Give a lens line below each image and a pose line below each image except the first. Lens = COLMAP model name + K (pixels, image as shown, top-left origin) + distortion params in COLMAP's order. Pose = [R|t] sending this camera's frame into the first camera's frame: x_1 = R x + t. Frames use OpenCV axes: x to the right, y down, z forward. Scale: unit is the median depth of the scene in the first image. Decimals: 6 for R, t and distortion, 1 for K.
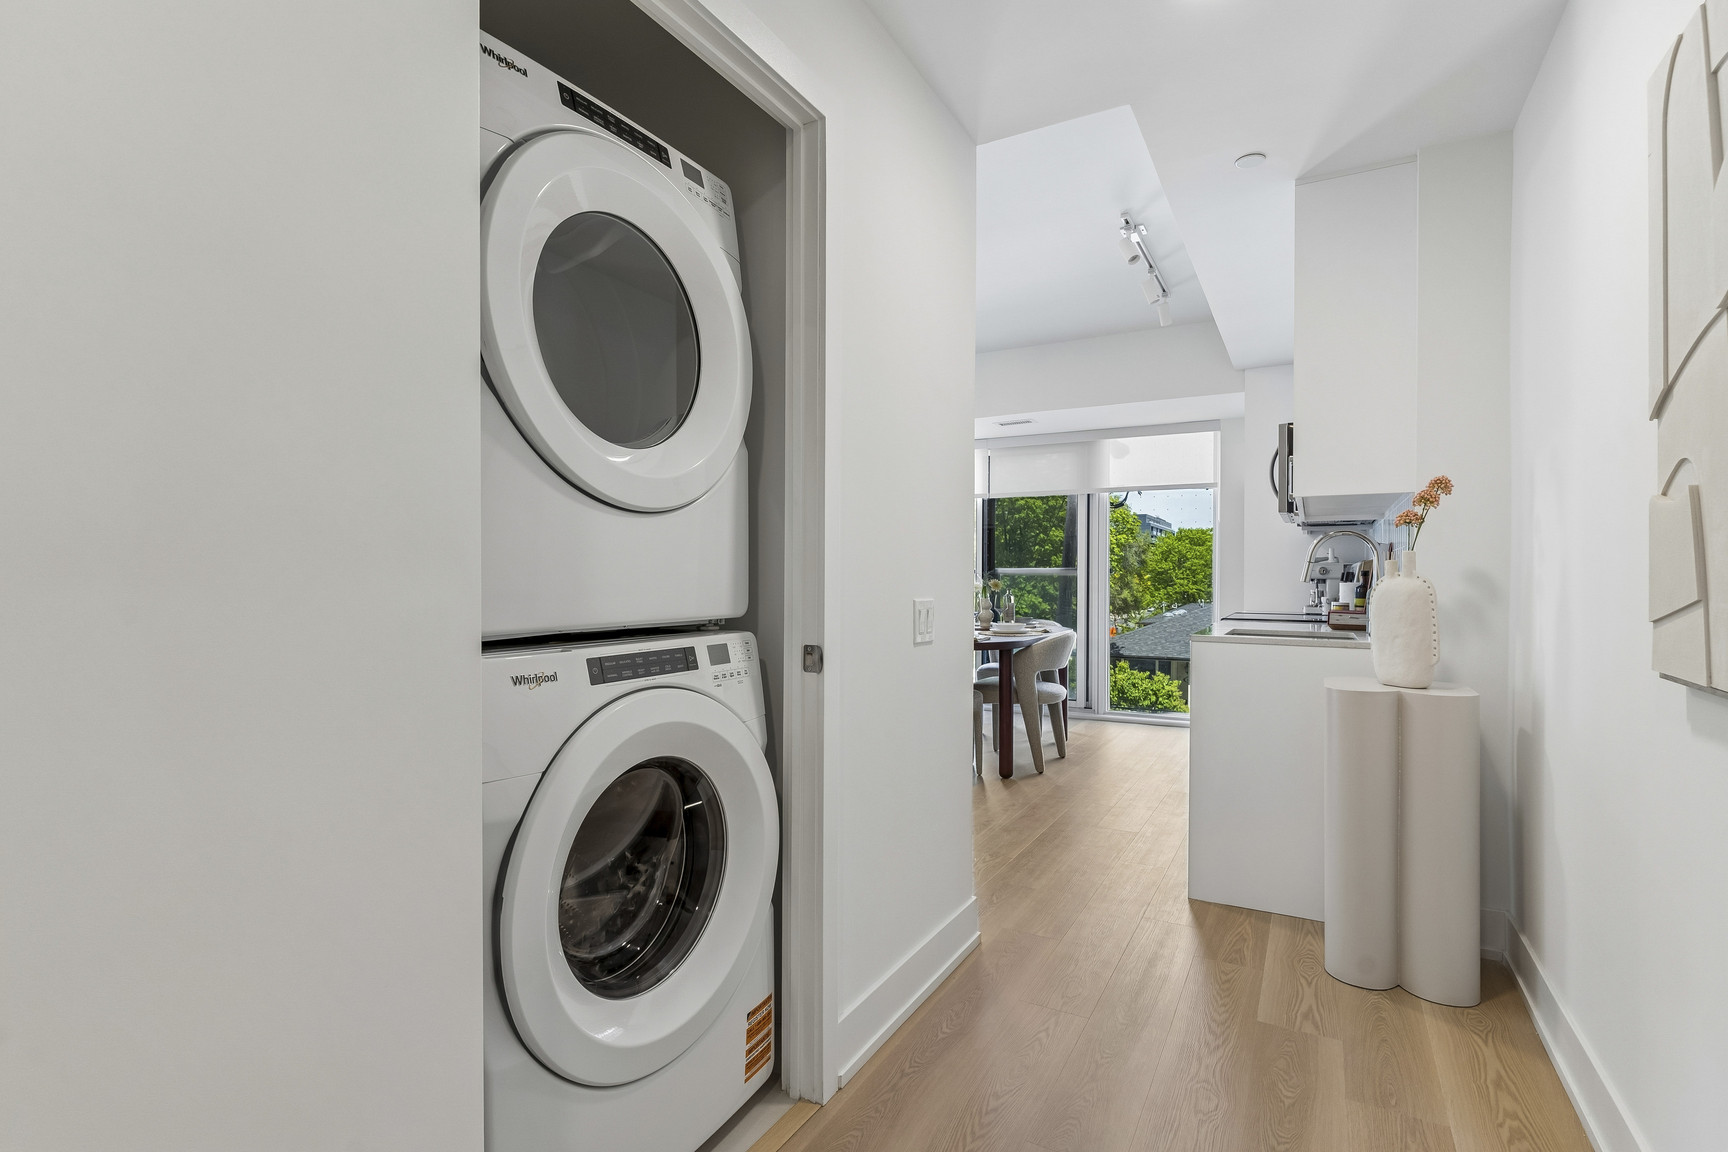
lens RADIAL K [[830.6, 0, 856.4], [0, 830.6, 565.8], [0, 0, 1]] dist [-0.001247, -0.000657]
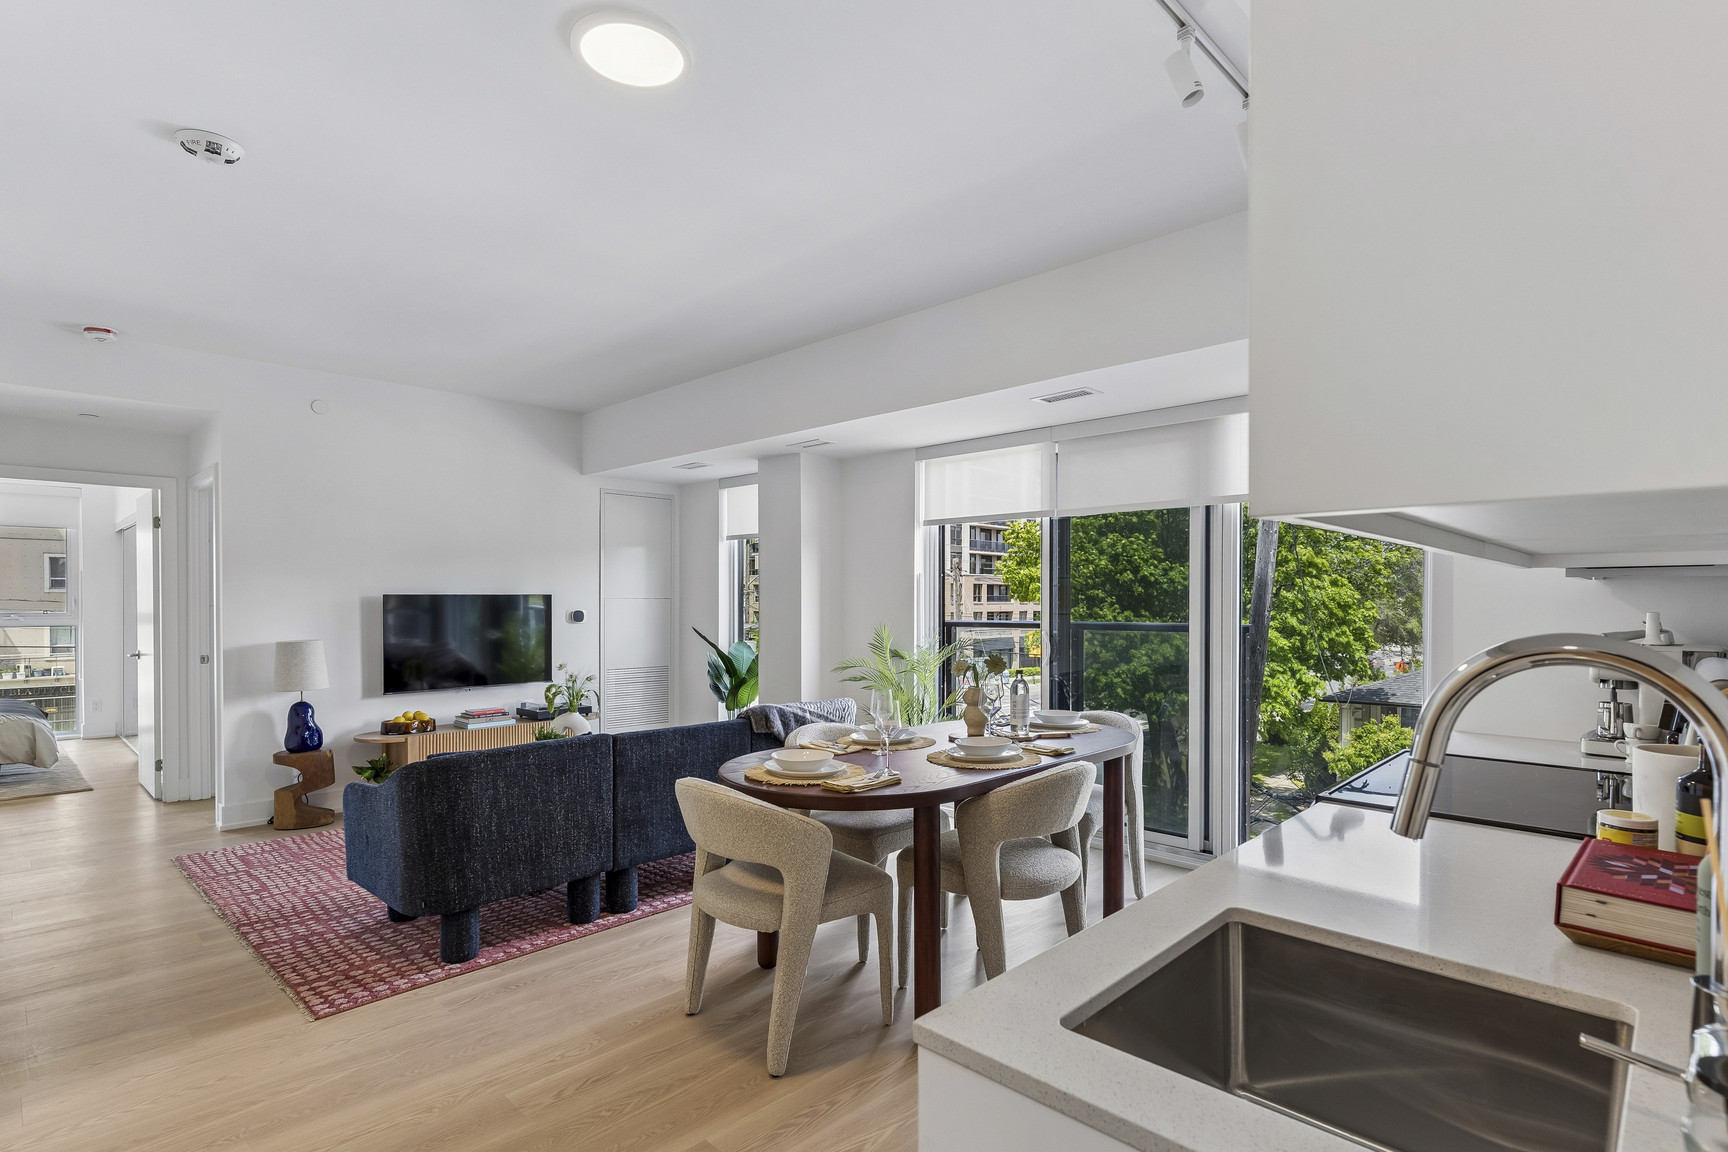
lens RADIAL K [[873.3, 0, 857.0], [0, 873.3, 592.0], [0, 0, 1]] dist [-0.003119, -0.000602]
pose [[0.965566, -0.004999, -0.260111, 0.200804], [0.006031, 0.999977, 0.003169, -0.025557], [0.260089, -0.004629, 0.965573, 0.312319]]
